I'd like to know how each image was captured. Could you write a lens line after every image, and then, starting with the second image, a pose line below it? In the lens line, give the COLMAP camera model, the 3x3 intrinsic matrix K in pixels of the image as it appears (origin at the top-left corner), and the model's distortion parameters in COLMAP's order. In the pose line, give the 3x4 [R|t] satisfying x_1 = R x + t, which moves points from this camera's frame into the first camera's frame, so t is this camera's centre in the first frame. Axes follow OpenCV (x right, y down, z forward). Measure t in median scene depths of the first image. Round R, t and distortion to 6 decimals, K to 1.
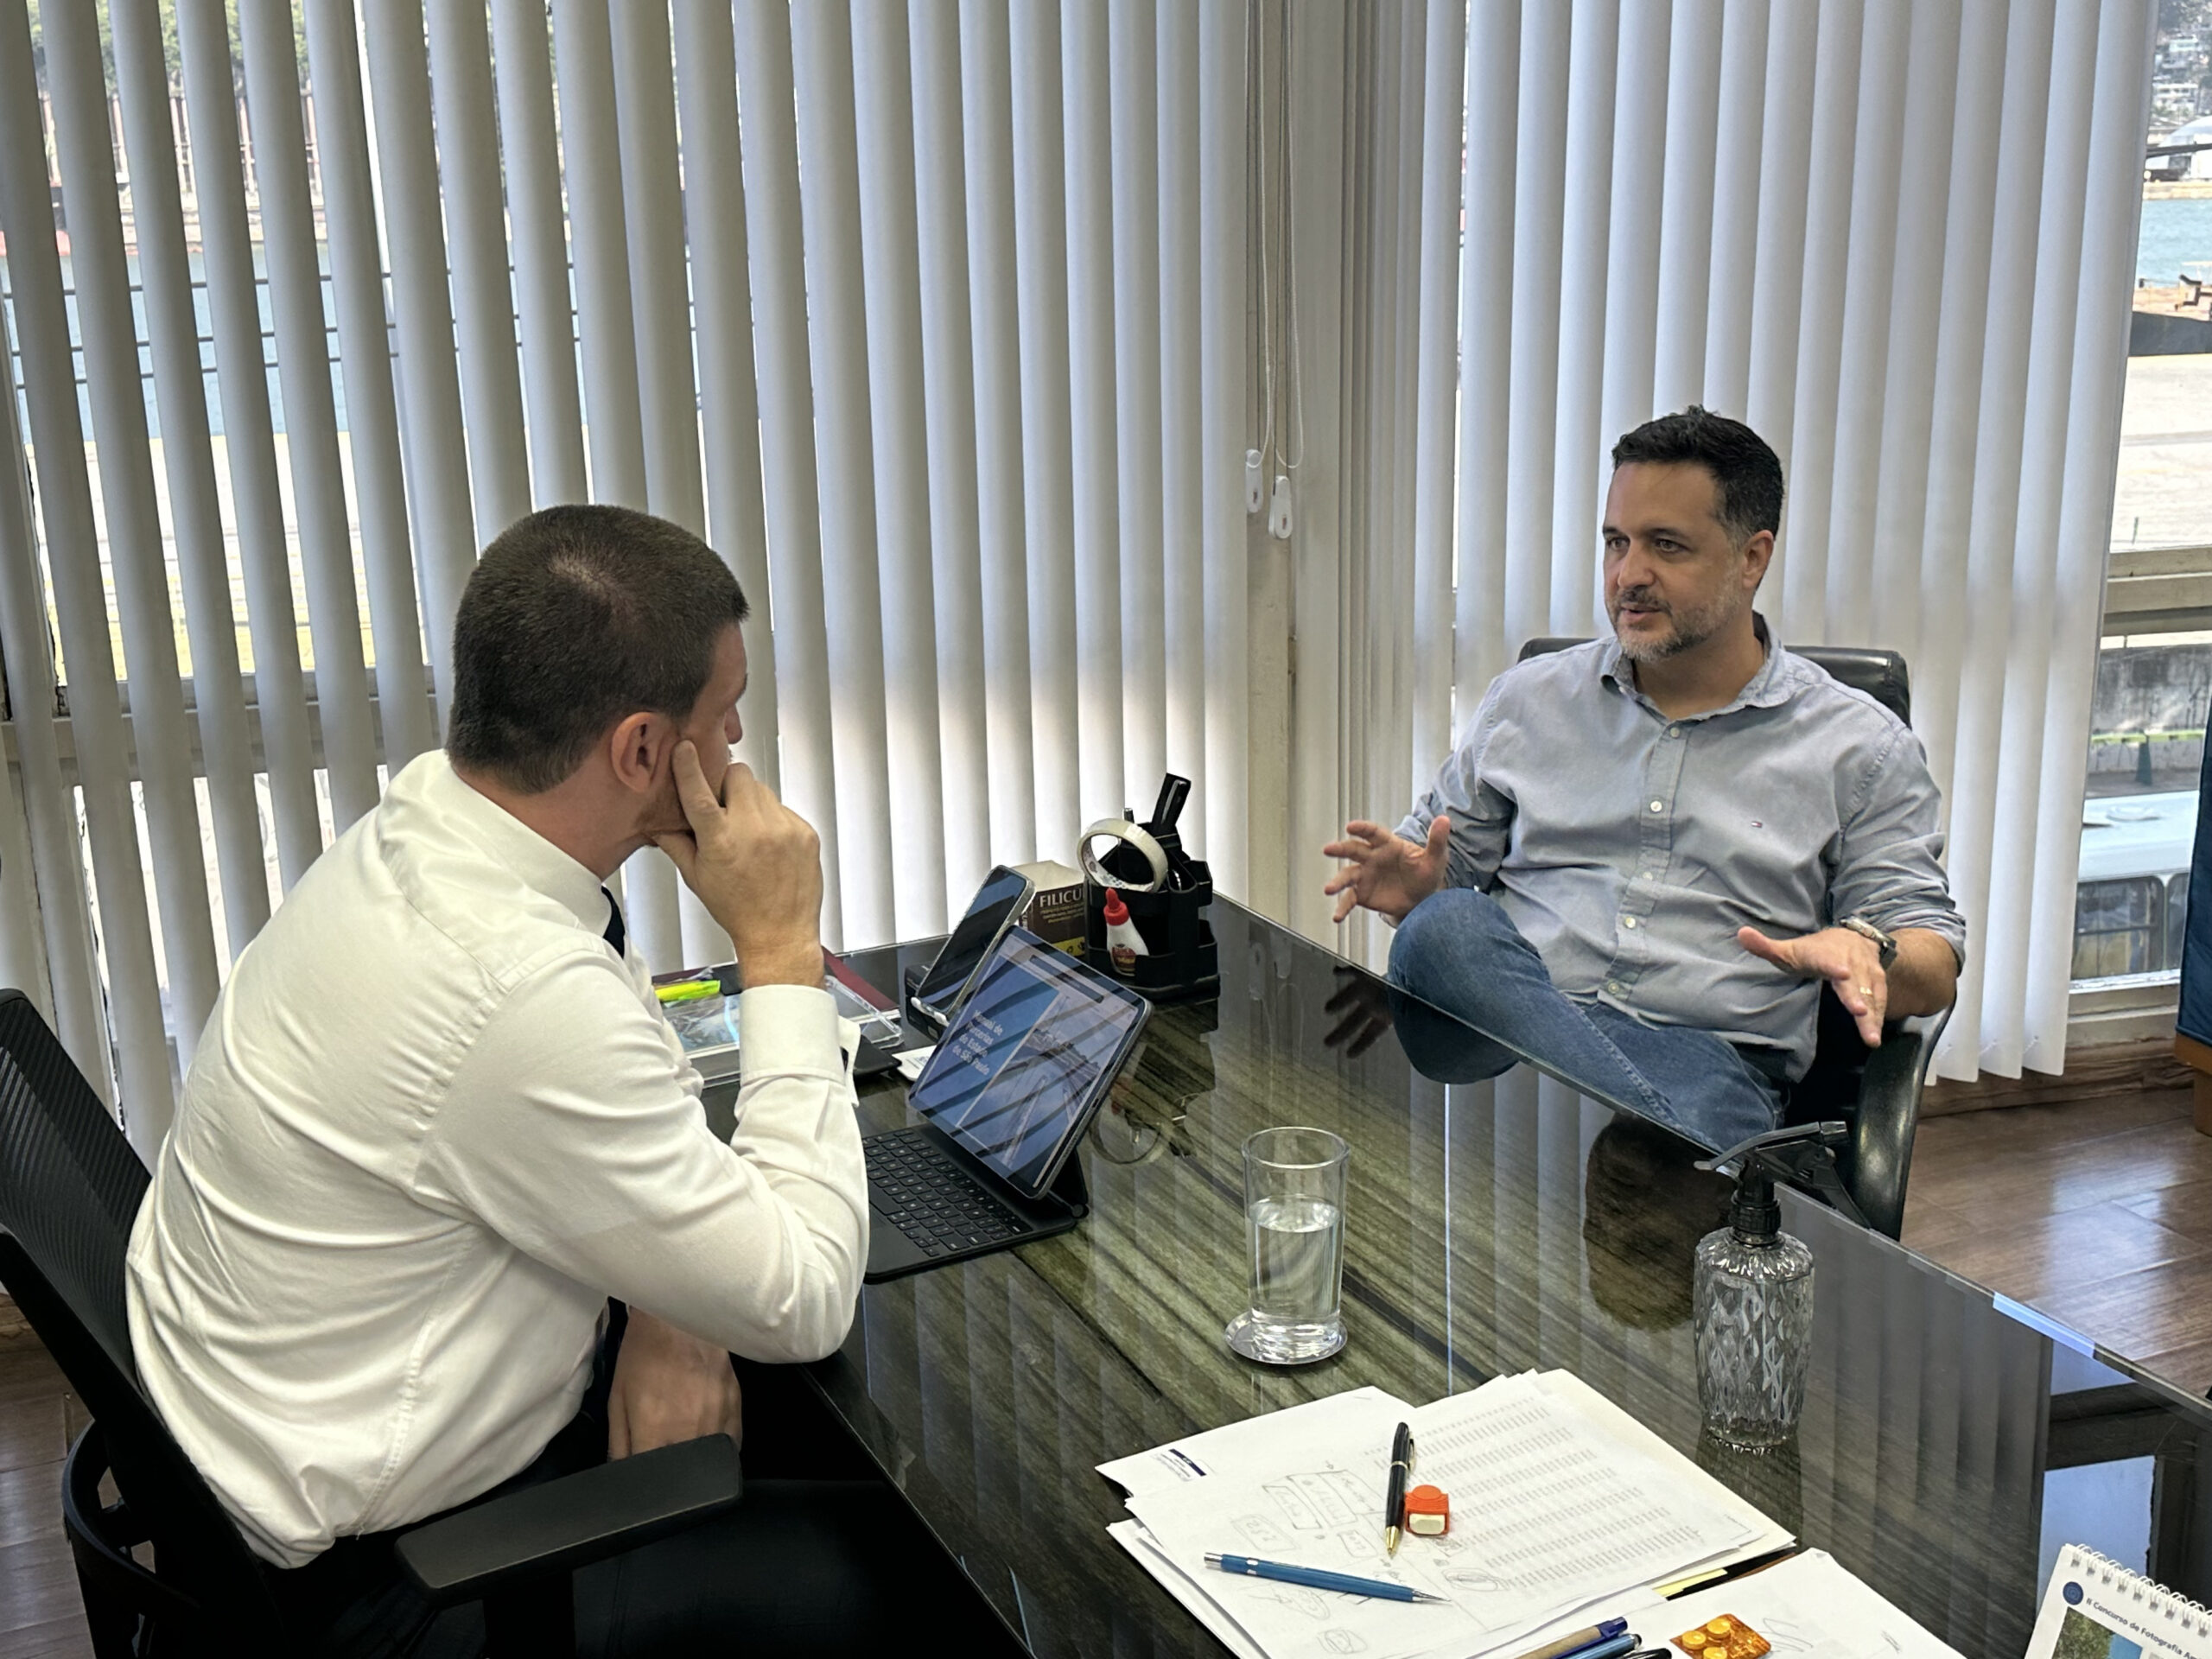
lens RADIAL K [[2442.2, 0, 1113.0], [0, 2442.2, 809.2], [0, 0, 1]] dist [0.067197, 0.000000]
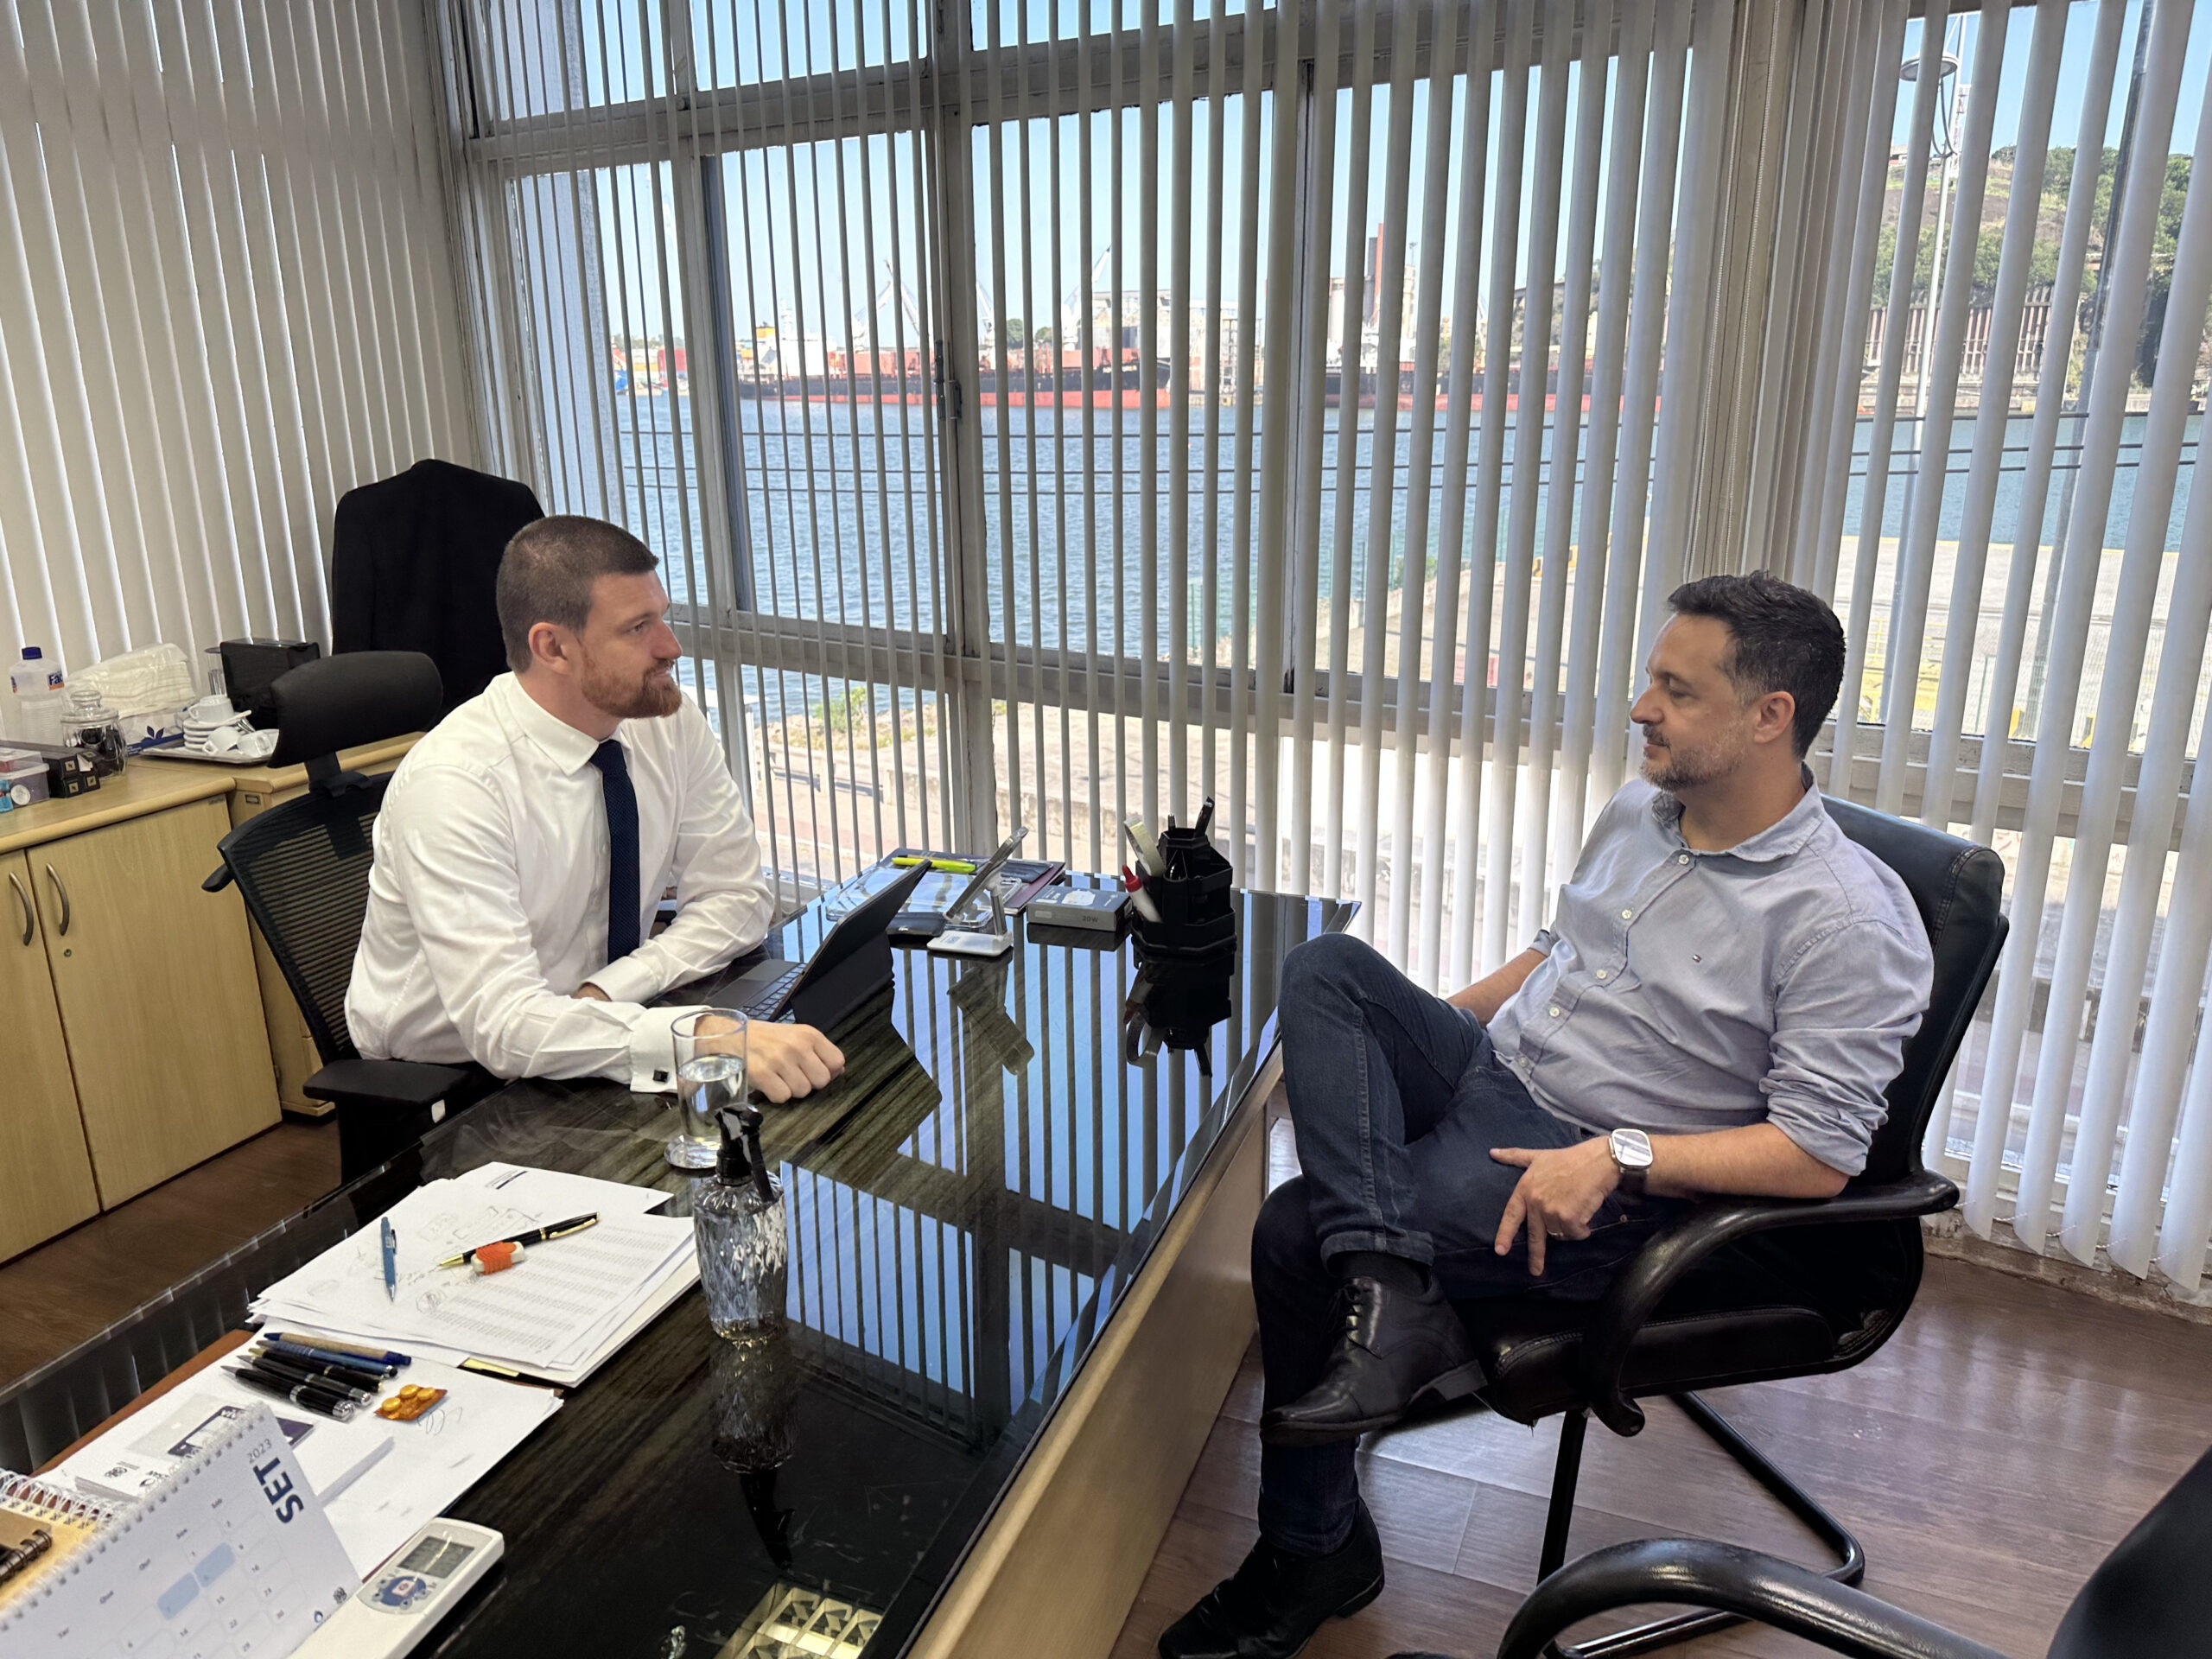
lens RADIAL K [[1562.1, 0, 1106.9], [0, 1562.1, 820.8], [0, 0, 1]] dist [0.042290, -0.045888]
pose [[0.684511, 0.218556, -0.695469, 0.895371], [-0.194677, 0.974158, 0.114526, -0.135773], [0.702528, 0.056998, 0.709370, 0.525842]]
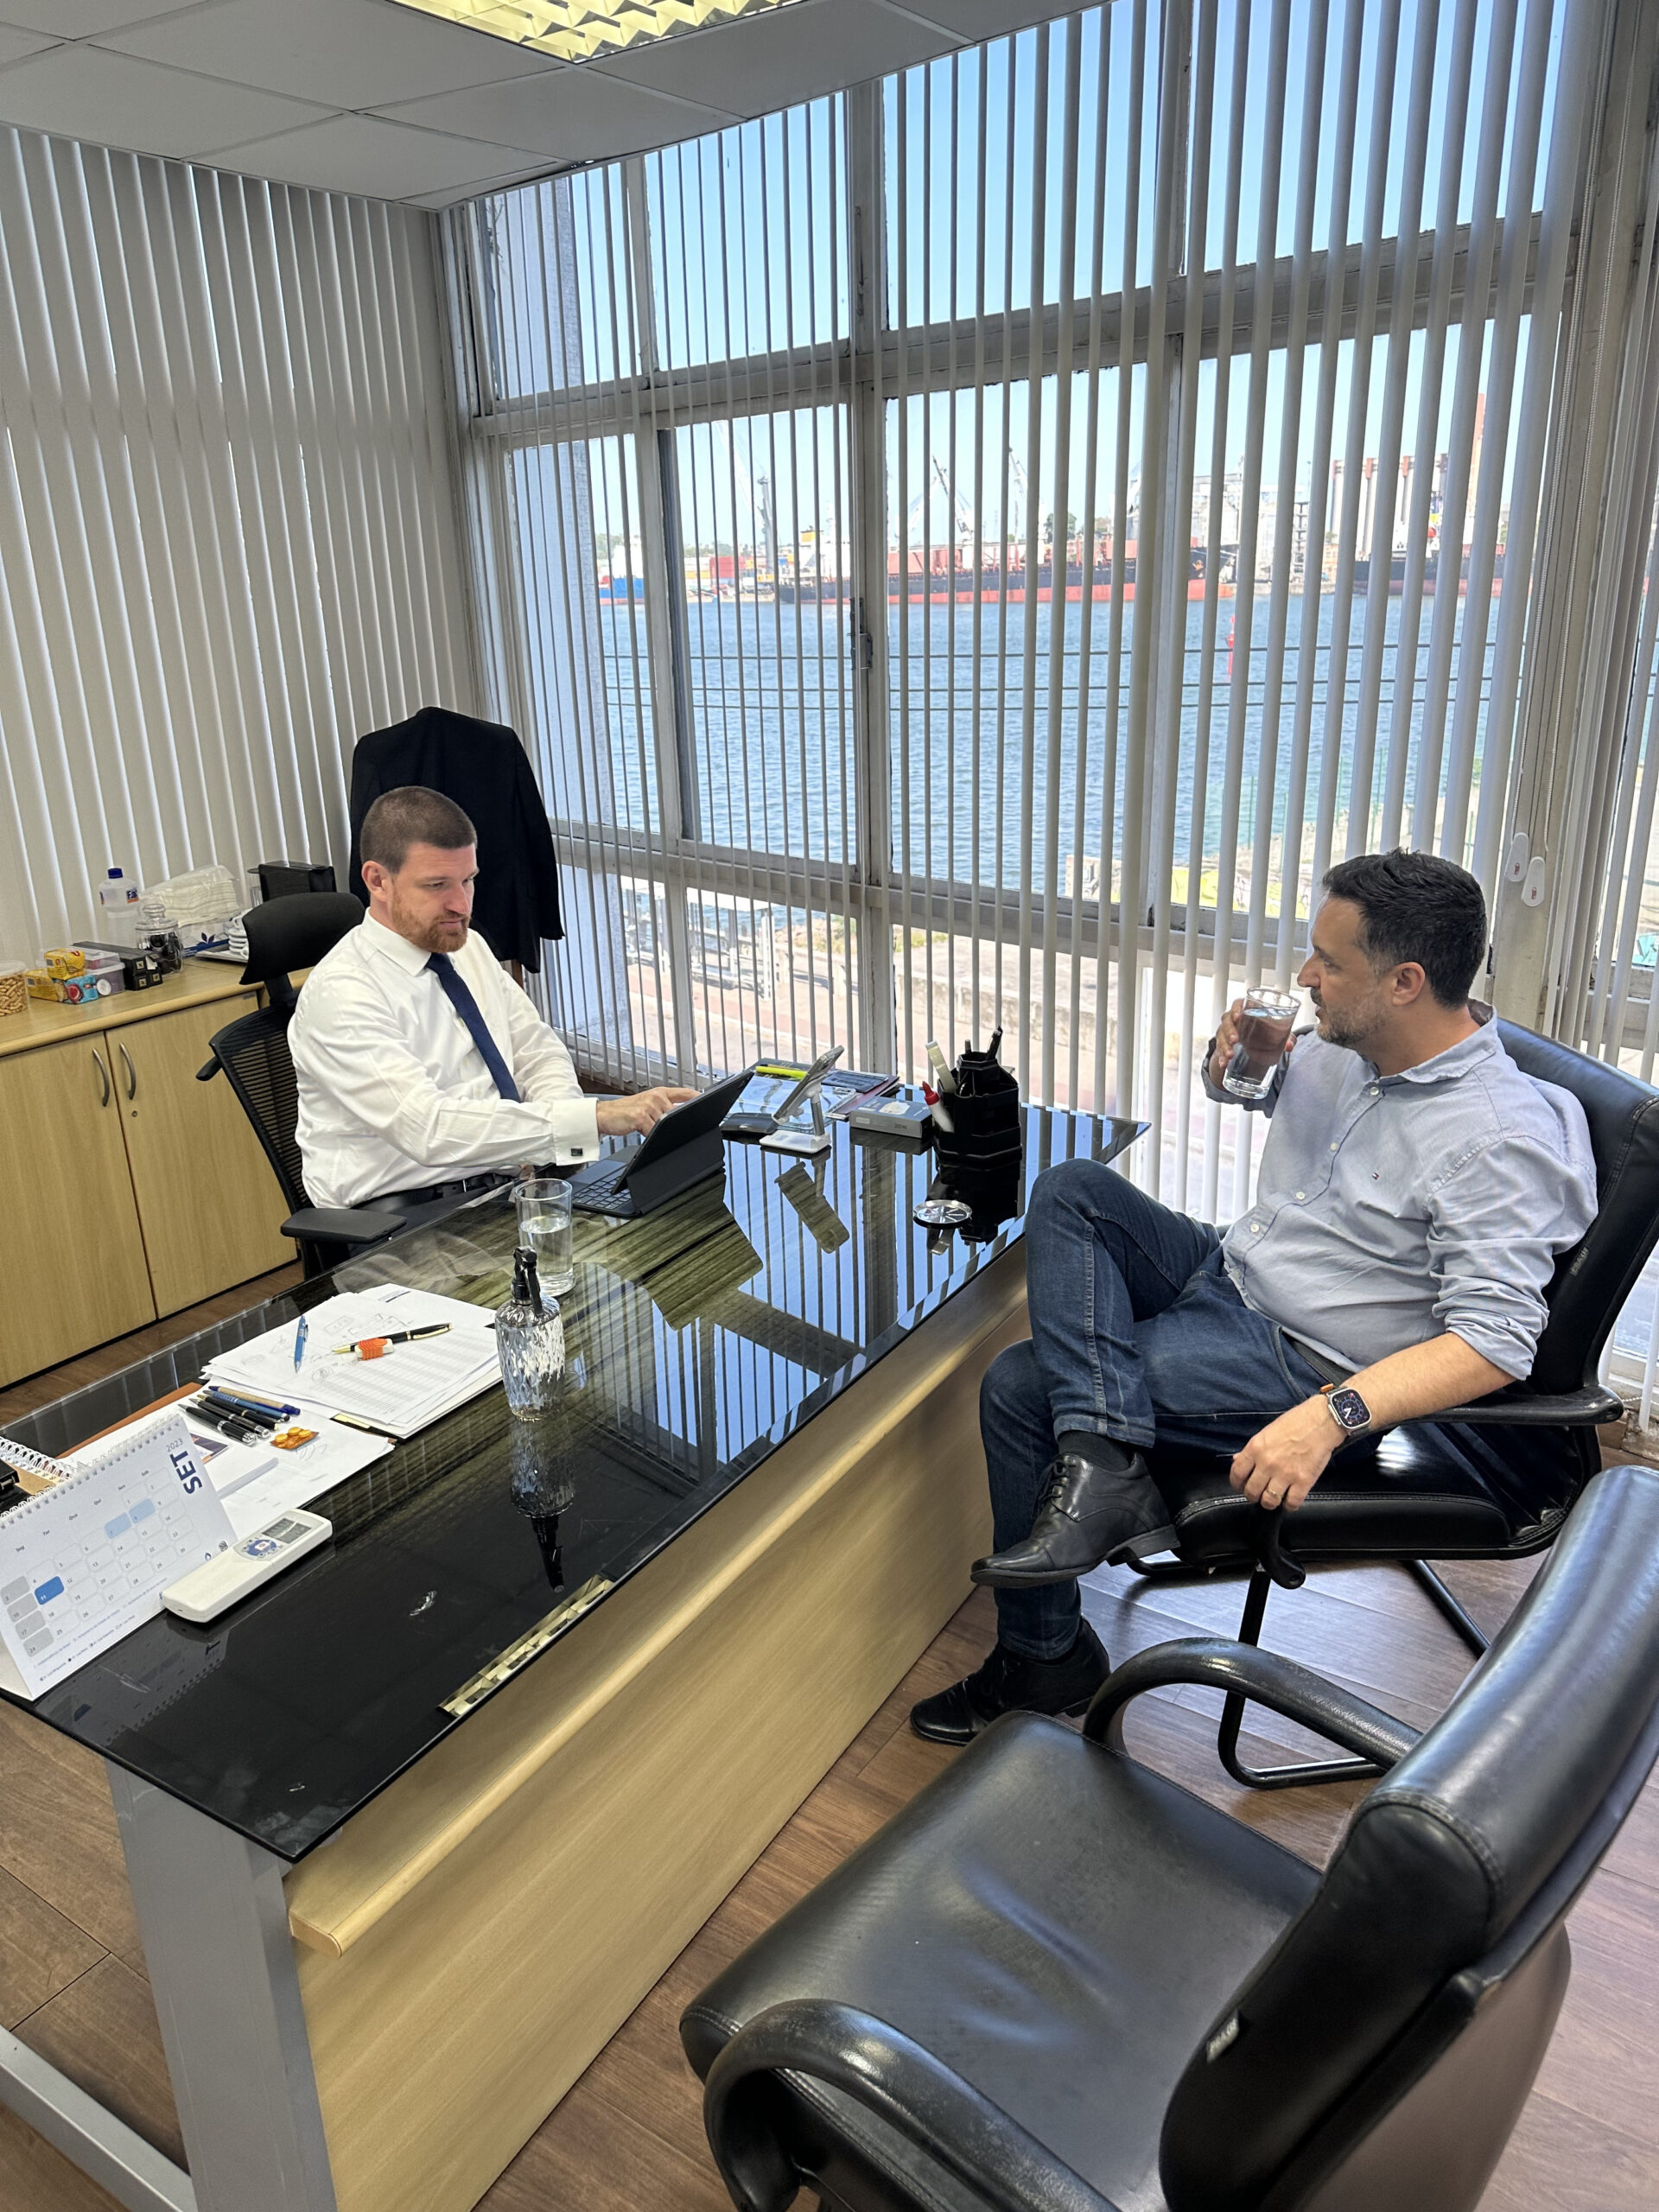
lens RADIAL K [[1562.1, 0, 806.8], [0, 1562.1, 1099.9], [0, 0, 1]] dist [0.042290, -0.045888]
pose [[0.518140, 0.278498, -0.808684, 1.183699], [-0.200550, 0.958702, 0.201666, -0.219407], [0.831451, 0.057690, 0.552595, 0.528886]]
